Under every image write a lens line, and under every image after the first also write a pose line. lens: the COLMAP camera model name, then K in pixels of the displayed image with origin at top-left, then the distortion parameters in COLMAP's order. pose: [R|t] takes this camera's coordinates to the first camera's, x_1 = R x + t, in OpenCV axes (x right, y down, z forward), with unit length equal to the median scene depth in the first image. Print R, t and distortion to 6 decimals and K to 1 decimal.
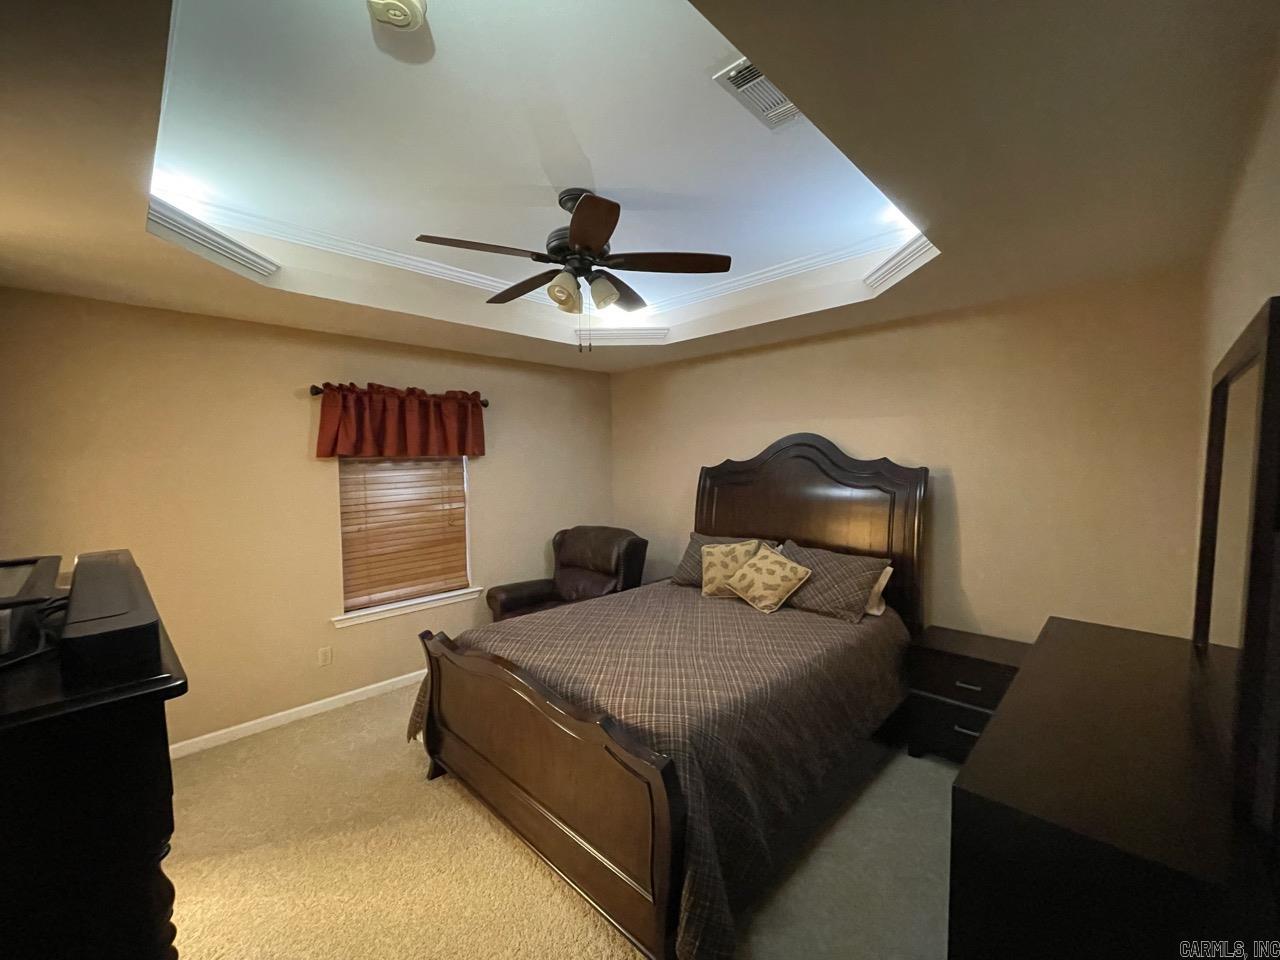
lens RADIAL K [[514.9, 0, 638.2], [0, 514.9, 483.7], [0, 0, 1]] dist [-0.006266, 0.000166]
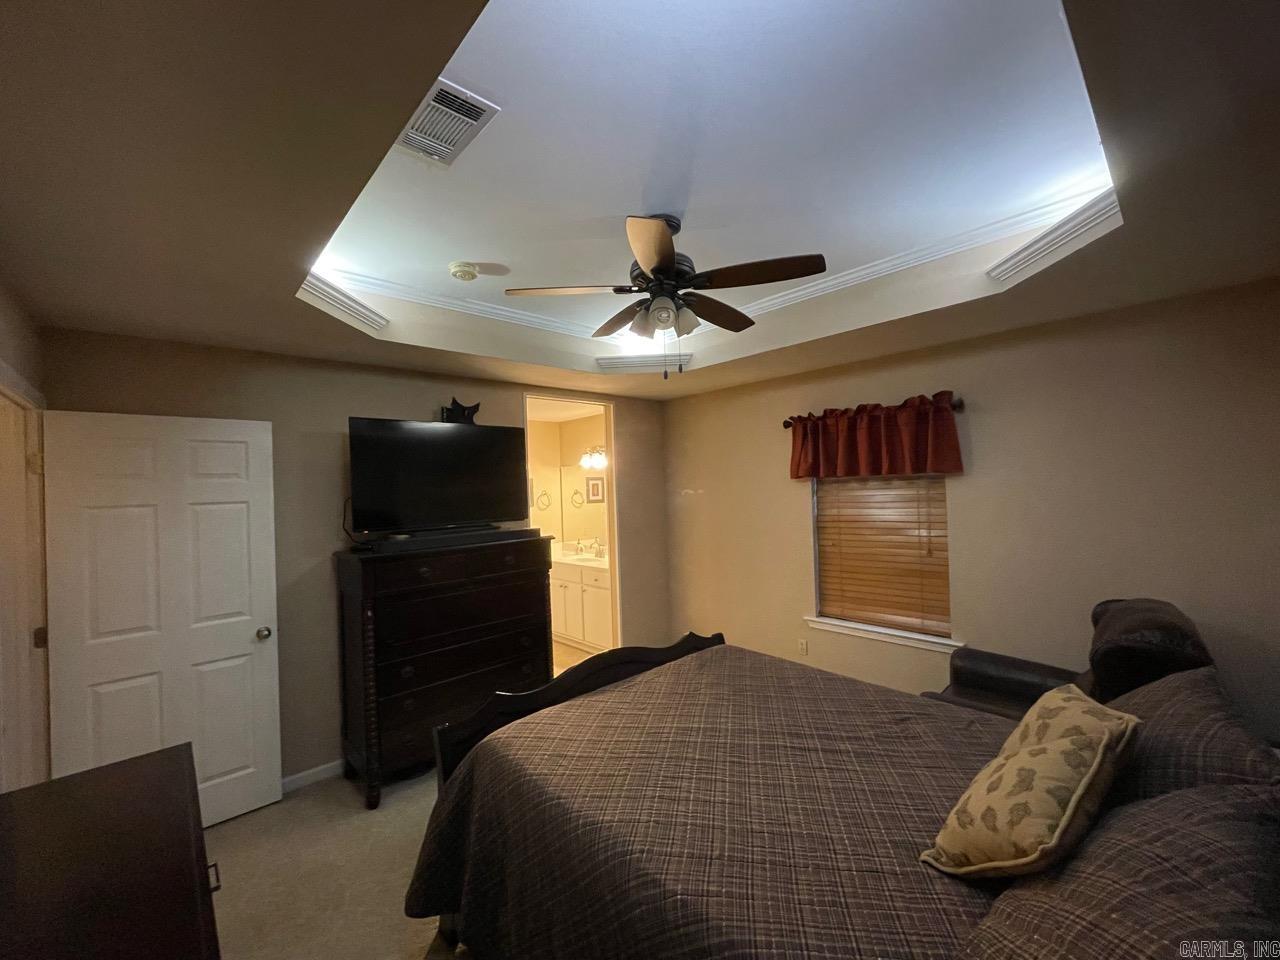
lens RADIAL K [[514.9, 0, 644.6], [0, 514.9, 479.6], [0, 0, 1]] dist [-0.006266, 0.000166]
pose [[-0.030927, 0.001606, -0.999520, 0.521959], [-0.017953, 0.999836, 0.002162, -0.039511], [0.999360, 0.018012, -0.030893, 0.601281]]
